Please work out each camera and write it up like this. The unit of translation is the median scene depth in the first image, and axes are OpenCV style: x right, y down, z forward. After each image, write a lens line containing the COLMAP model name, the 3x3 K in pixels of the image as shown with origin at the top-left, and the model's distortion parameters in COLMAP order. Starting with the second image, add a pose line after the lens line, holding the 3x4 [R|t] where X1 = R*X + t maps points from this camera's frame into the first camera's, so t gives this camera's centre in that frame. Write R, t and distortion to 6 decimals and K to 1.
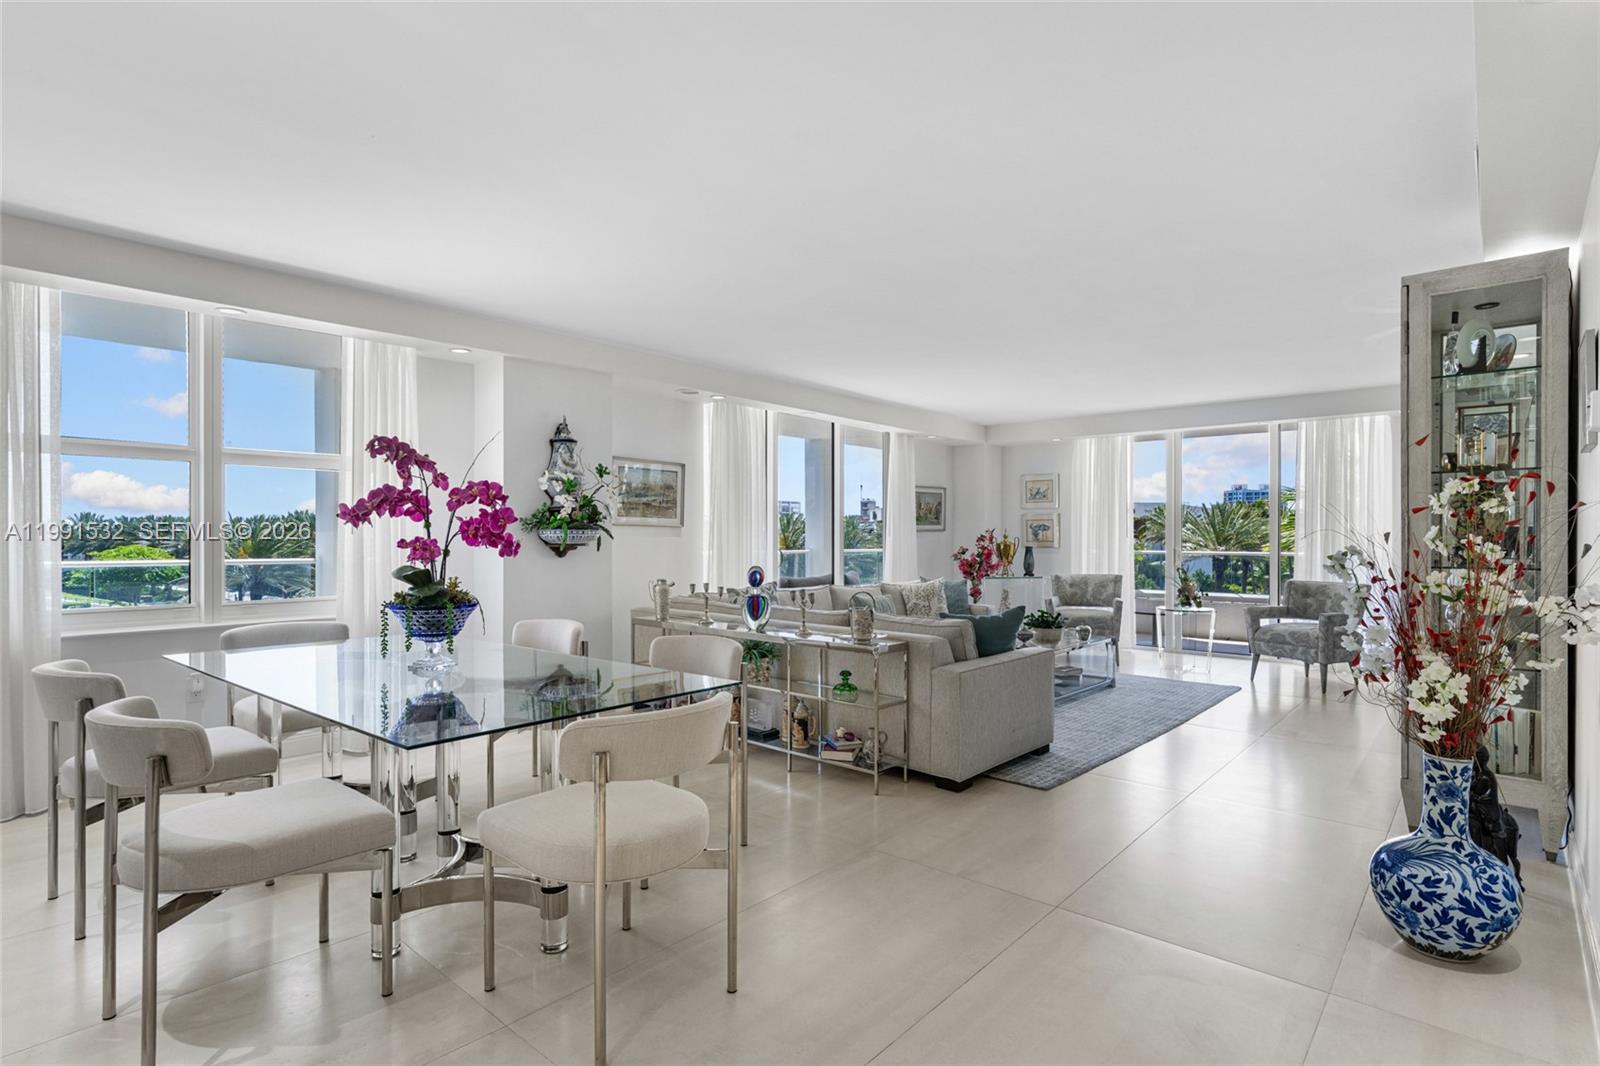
lens RADIAL K [[796.8, 0, 803.5], [0, 796.8, 538.3], [0, 0, 1]] dist [-0.002642, -0.000265]
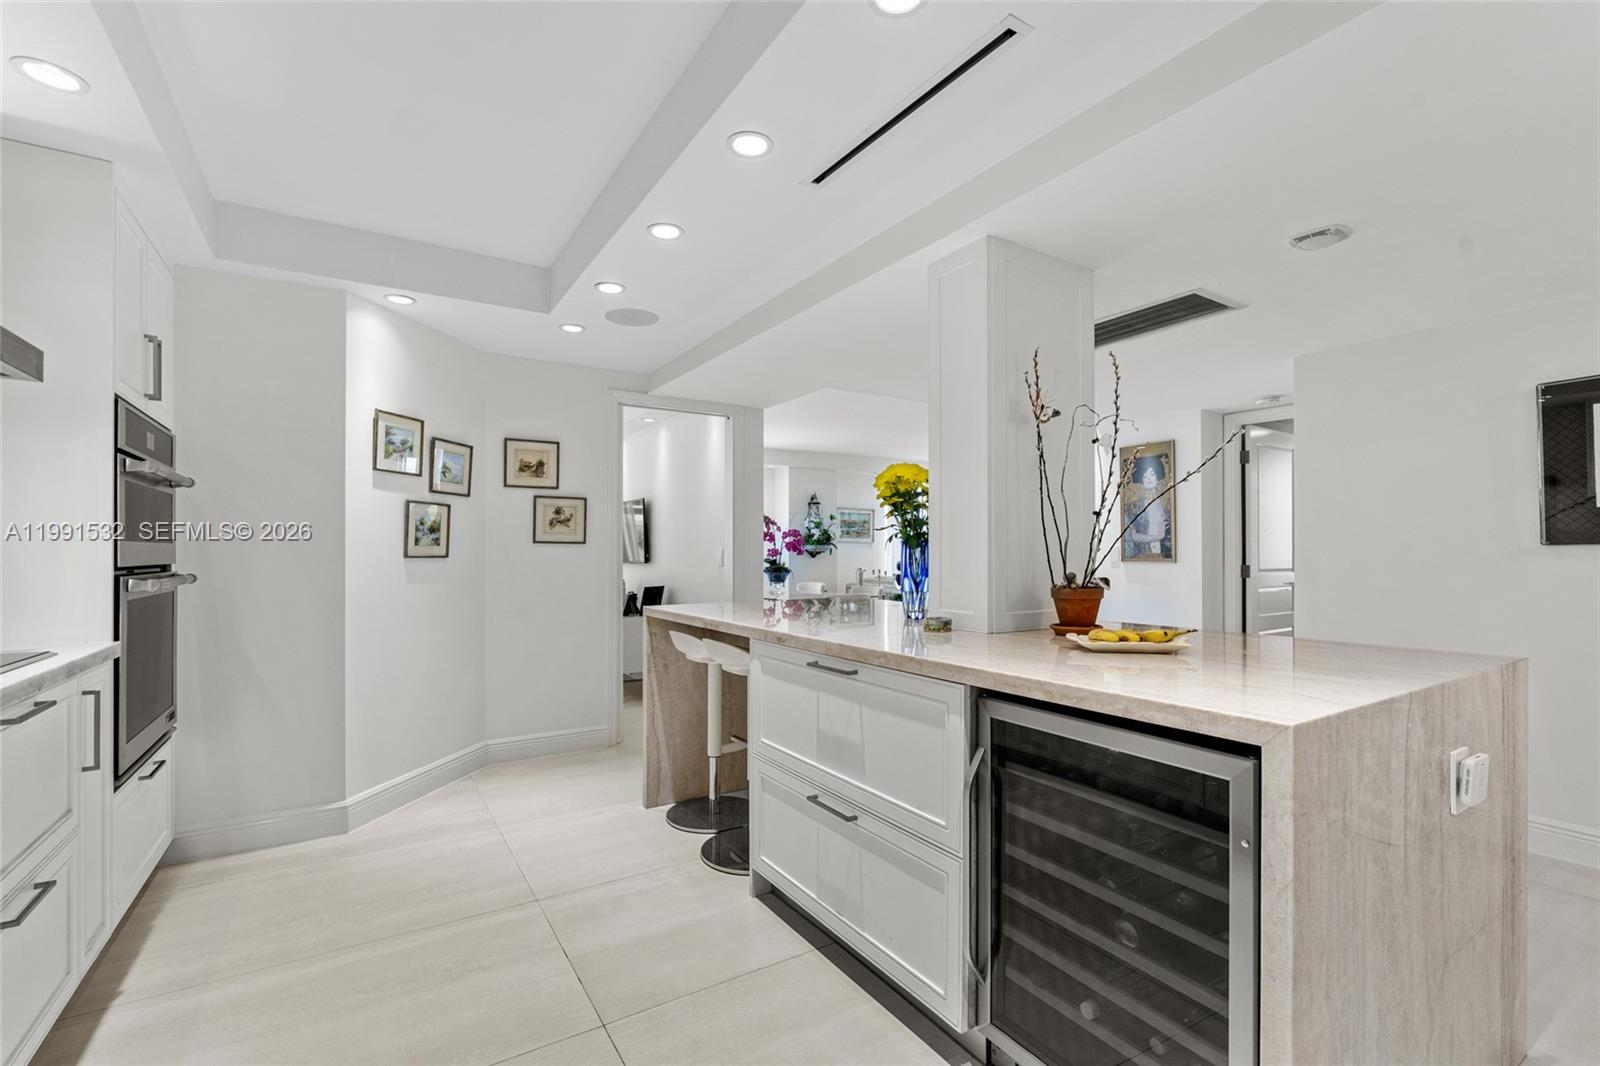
lens RADIAL K [[719.8, 0, 810.9], [0, 719.8, 546.2], [0, 0, 1]] dist [-0.015479, 0.006737]
pose [[0.962462, -0.001699, -0.271413, 0.275891], [0.000285, 0.999986, -0.005249, 0.003574], [0.271418, 0.004975, 0.962449, -1.114549]]
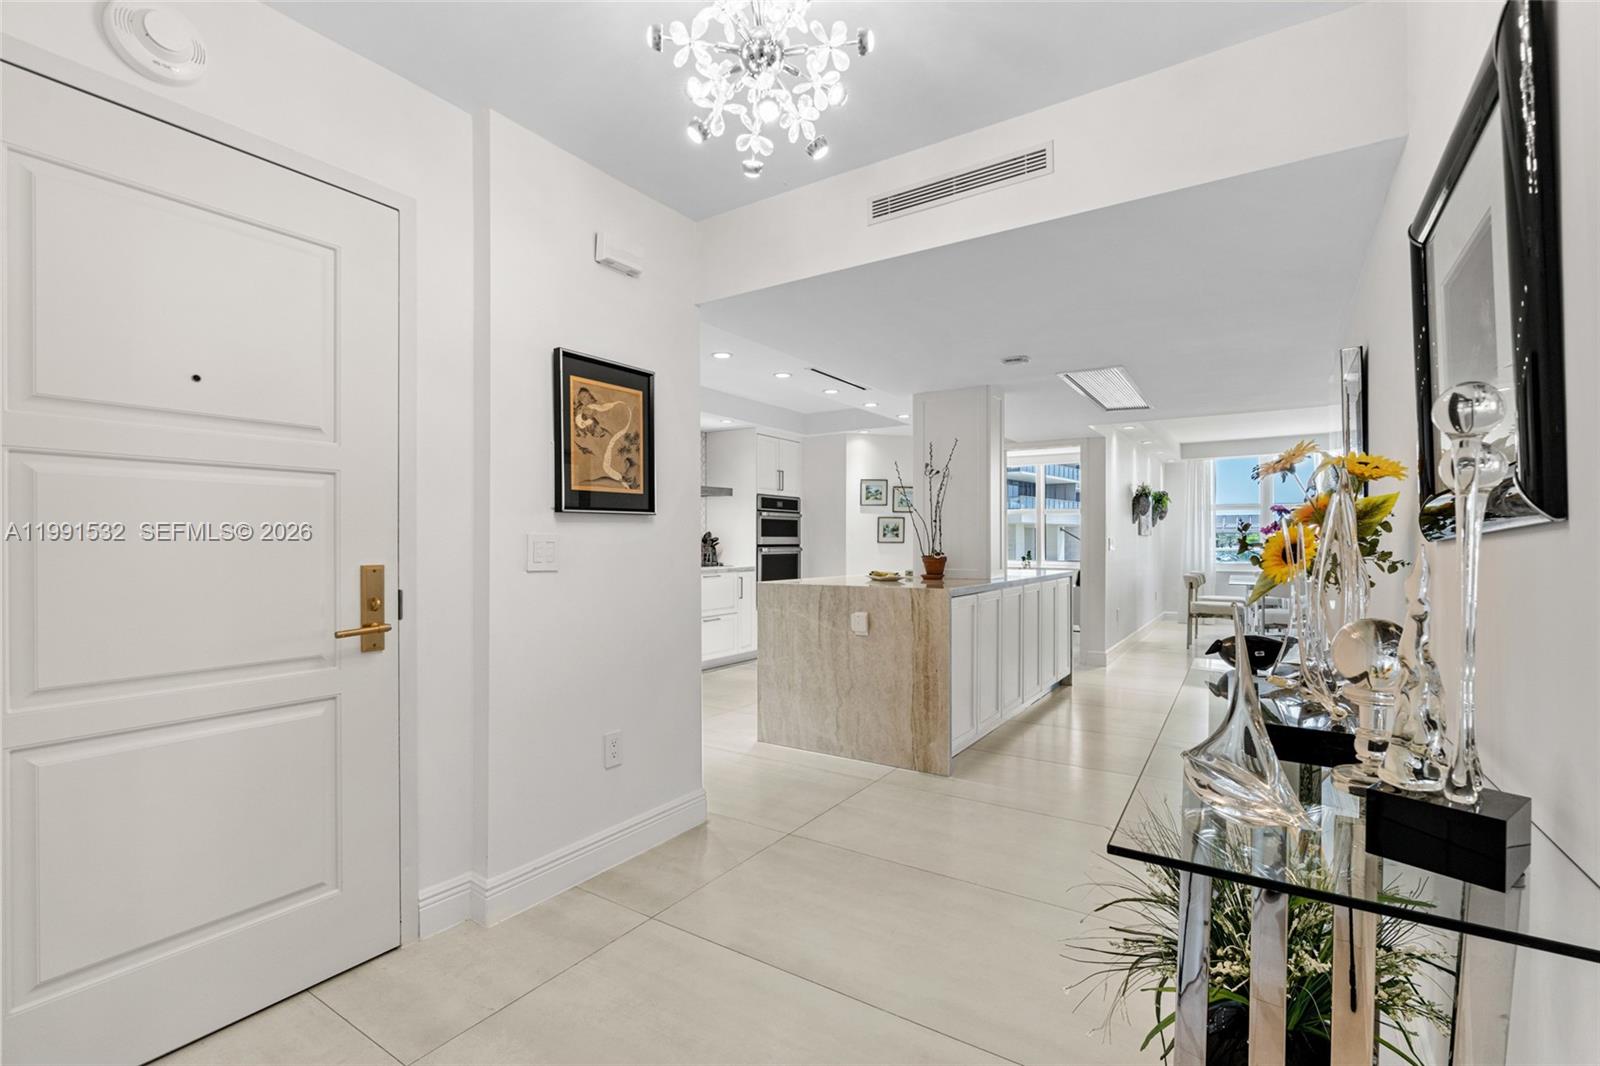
lens RADIAL K [[719.8, 0, 803.5], [0, 719.8, 539.5], [0, 0, 1]] dist [-0.015479, 0.006737]
pose [[0.145378, 0.000198, -0.989376, 1.445884], [0.000674, 1.000000, 0.000299, 0.003385], [0.989376, -0.000710, 0.145378, -0.898680]]
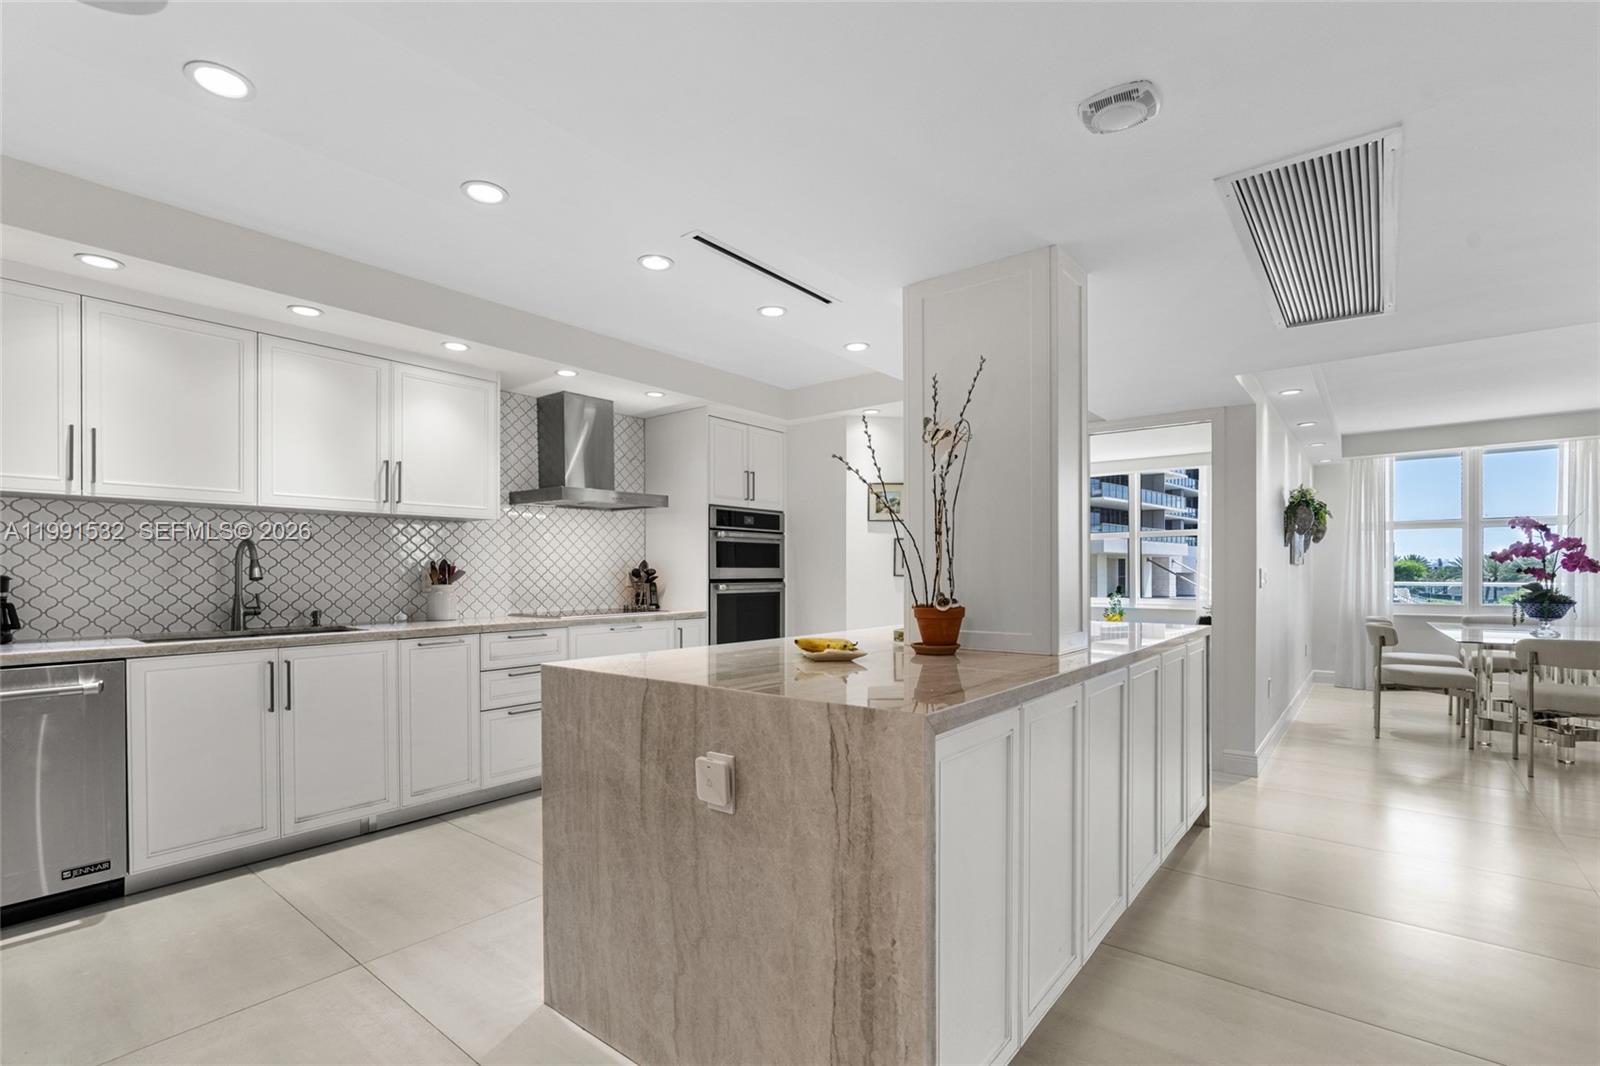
lens RADIAL K [[719.8, 0, 801.5], [0, 719.8, 573.9], [0, 0, 1]] dist [-0.015479, 0.006737]
pose [[0.042995, 0.003559, -0.999069, 0.875665], [0.002873, 0.999989, 0.003686, 0.003320], [0.999071, -0.003029, 0.042984, -0.648224]]
